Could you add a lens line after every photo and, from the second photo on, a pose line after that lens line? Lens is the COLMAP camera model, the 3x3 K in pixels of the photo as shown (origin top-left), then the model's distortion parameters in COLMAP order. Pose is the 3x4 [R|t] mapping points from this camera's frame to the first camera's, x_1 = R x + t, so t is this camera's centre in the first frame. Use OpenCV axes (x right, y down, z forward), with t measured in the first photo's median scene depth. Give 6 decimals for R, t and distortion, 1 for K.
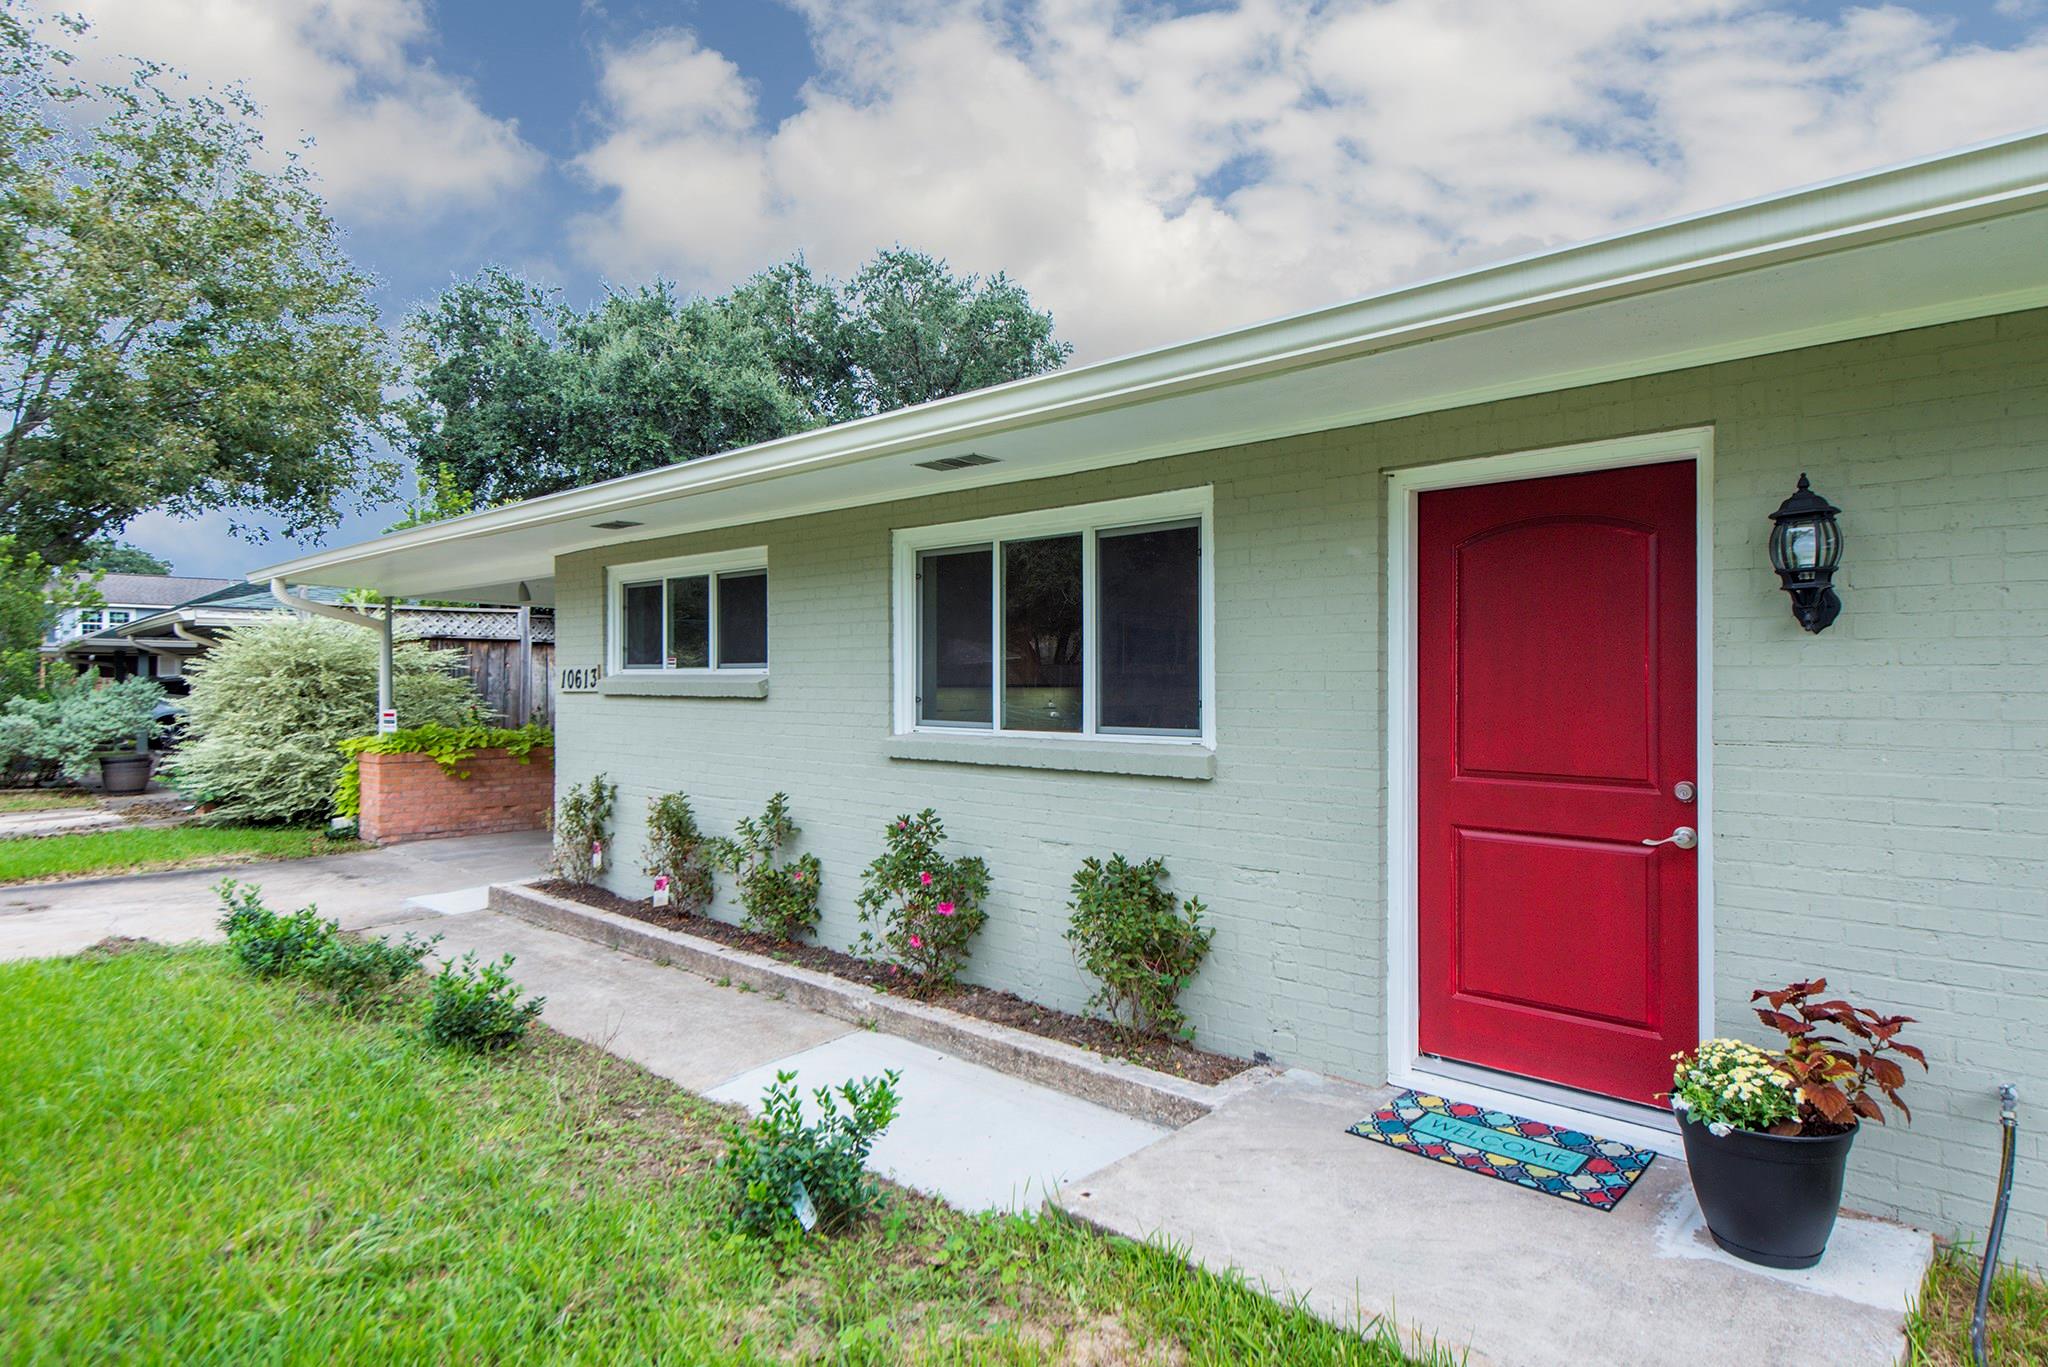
lens RADIAL K [[1119.6, 0, 1019.8], [0, 1119.6, 674.2], [0, 0, 1]] dist [0.017604, 0.000257]
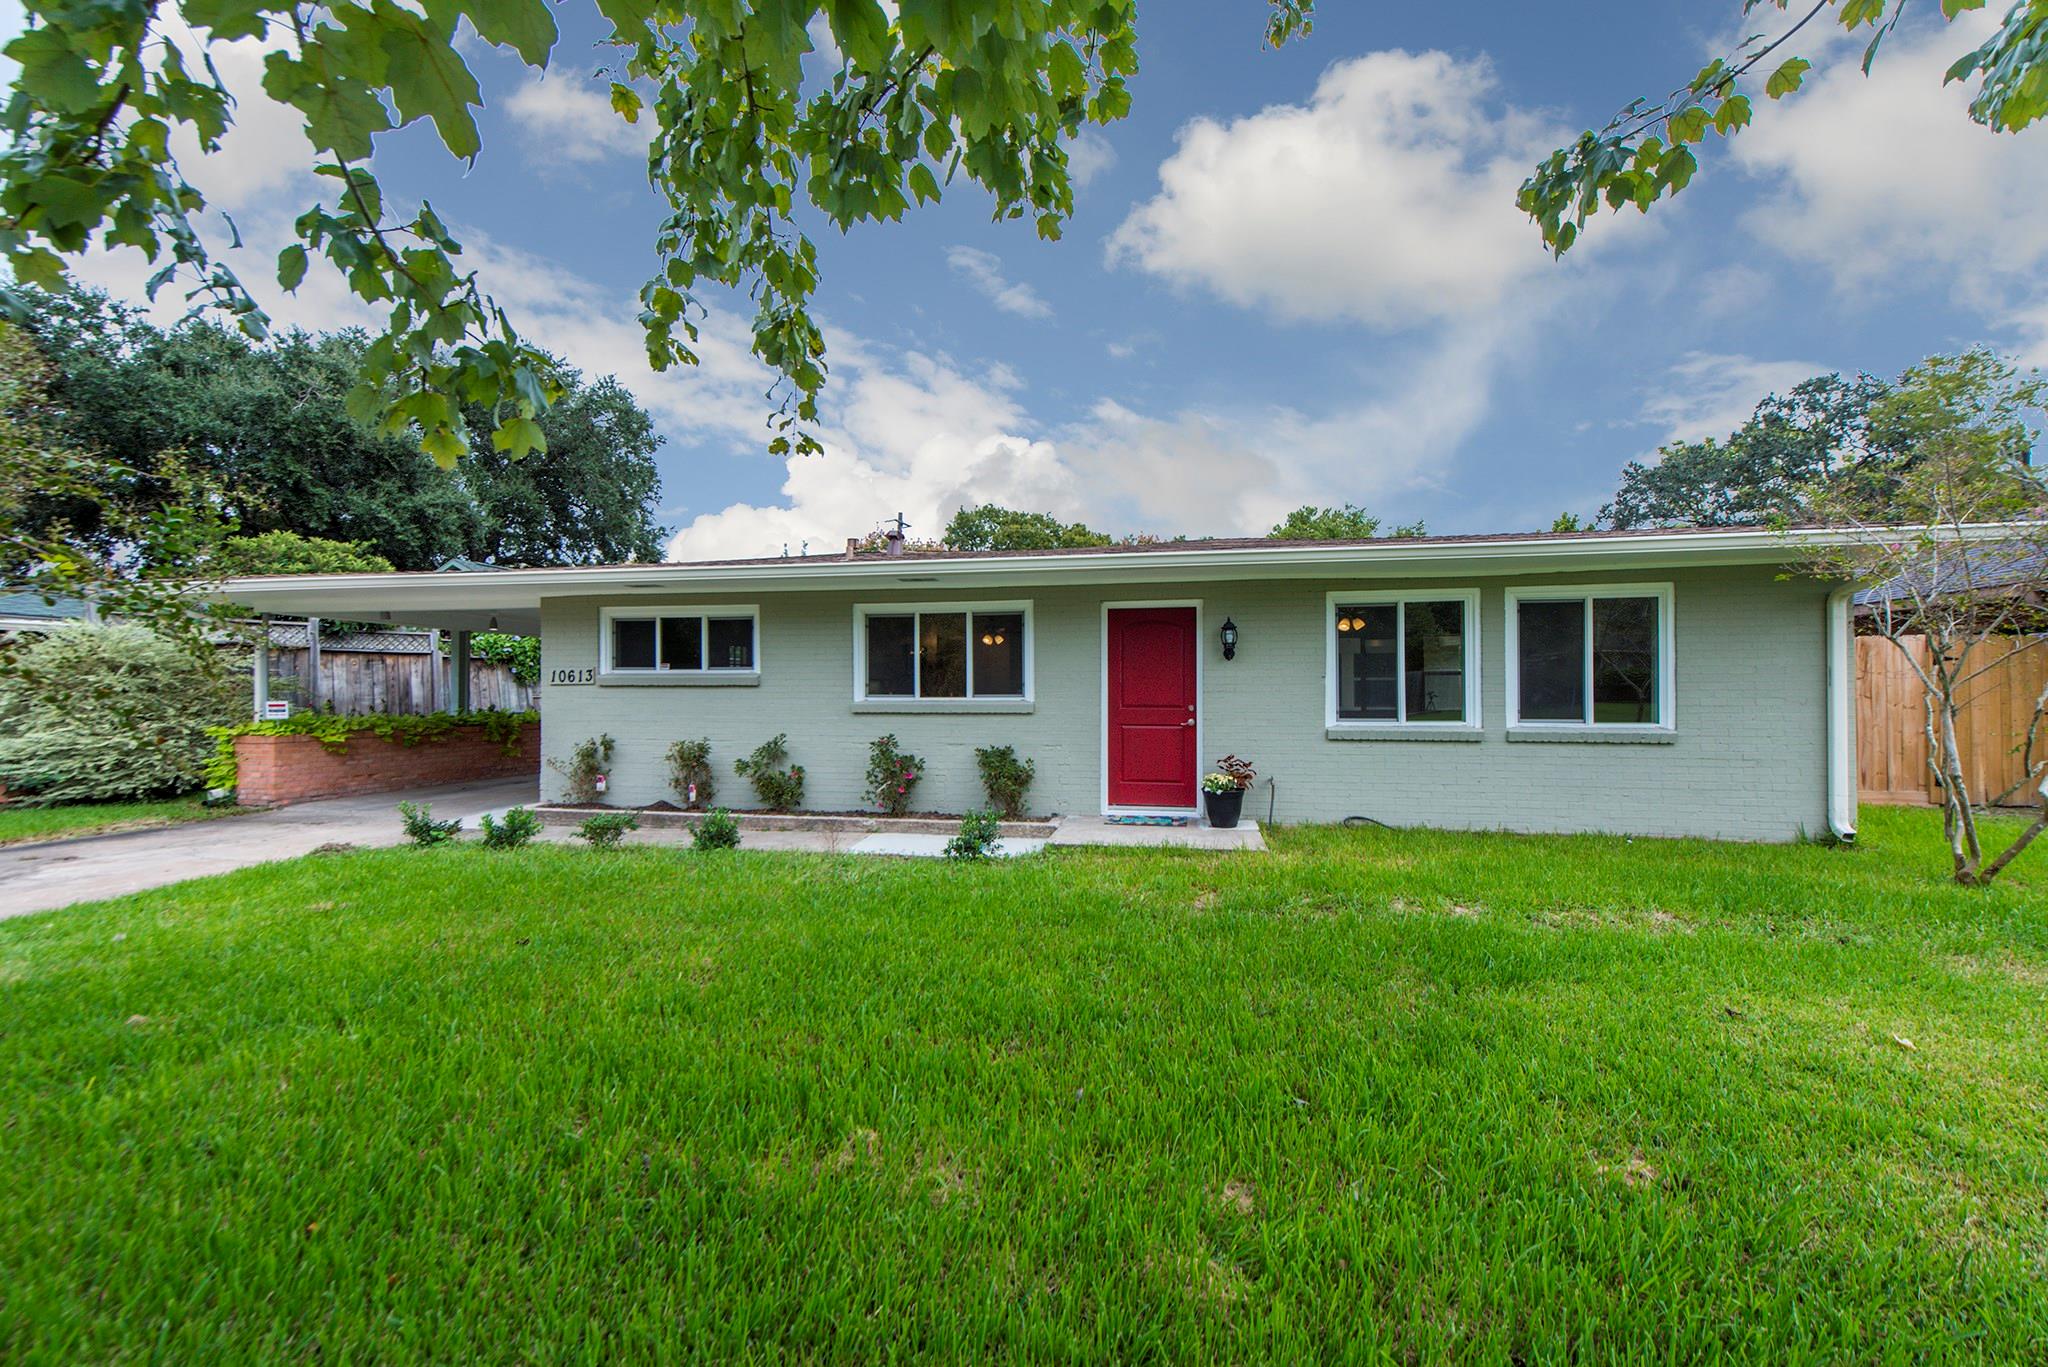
lens RADIAL K [[817.0, 0, 1027.4], [0, 817.0, 691.9], [0, 0, 1]] dist [0.000671, 0.000111]
pose [[0.849179, -0.005166, 0.528081, -0.537118], [-0.001148, 0.999932, 0.011628, 0.014805], [-0.528105, -0.010481, 0.849115, -0.385031]]
